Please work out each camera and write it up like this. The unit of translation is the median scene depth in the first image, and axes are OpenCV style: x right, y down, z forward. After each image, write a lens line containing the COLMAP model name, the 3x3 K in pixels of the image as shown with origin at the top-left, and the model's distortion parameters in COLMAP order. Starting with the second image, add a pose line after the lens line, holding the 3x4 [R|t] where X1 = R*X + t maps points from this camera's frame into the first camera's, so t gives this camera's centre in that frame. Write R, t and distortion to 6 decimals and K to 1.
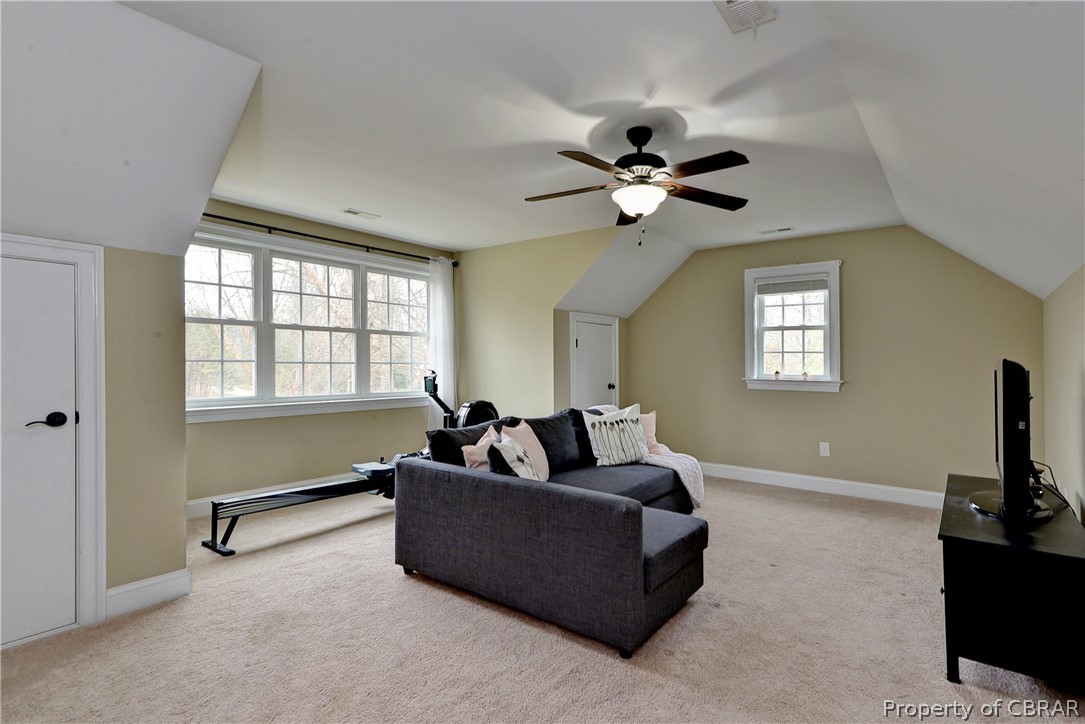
lens RADIAL K [[553.8, 0, 542.5], [0, 553.8, 362.0], [0, 0, 1]] dist [-0.002034, -0.000160]
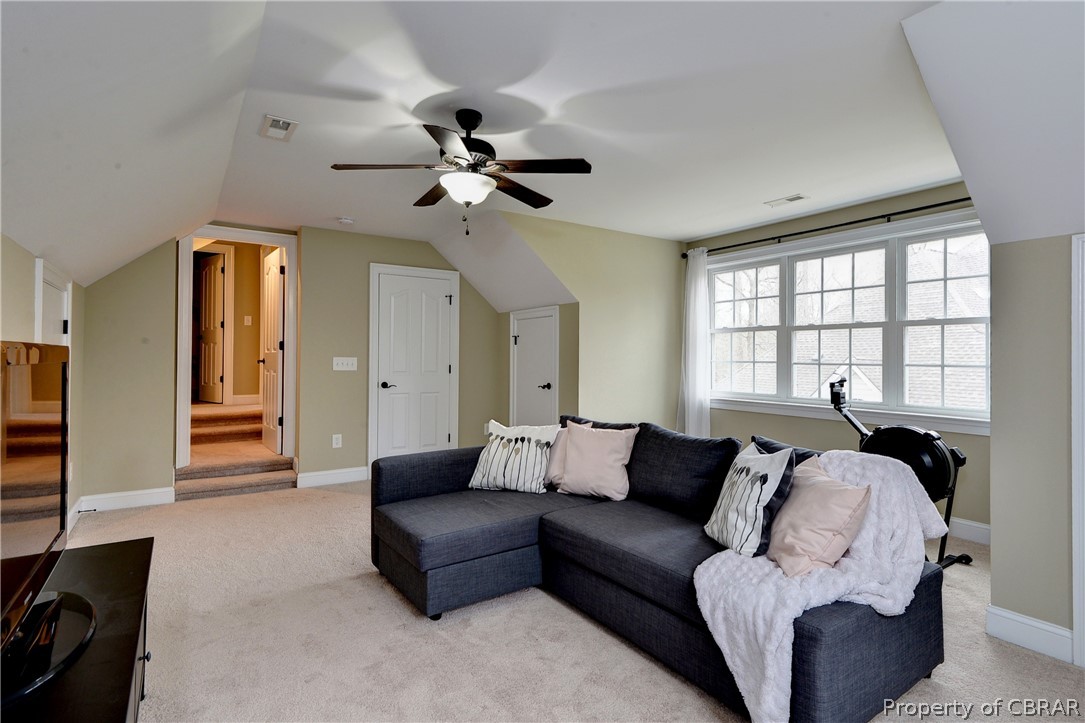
lens RADIAL K [[531.4, 0, 542.5], [0, 531.4, 361.5], [0, 0, 1]] dist [0.115953, -0.000078]
pose [[-0.304756, -0.006231, -0.952410, 0.643518], [-0.011664, 0.999928, -0.002810, 0.005372], [0.952359, 0.010252, -0.304806, 0.876583]]
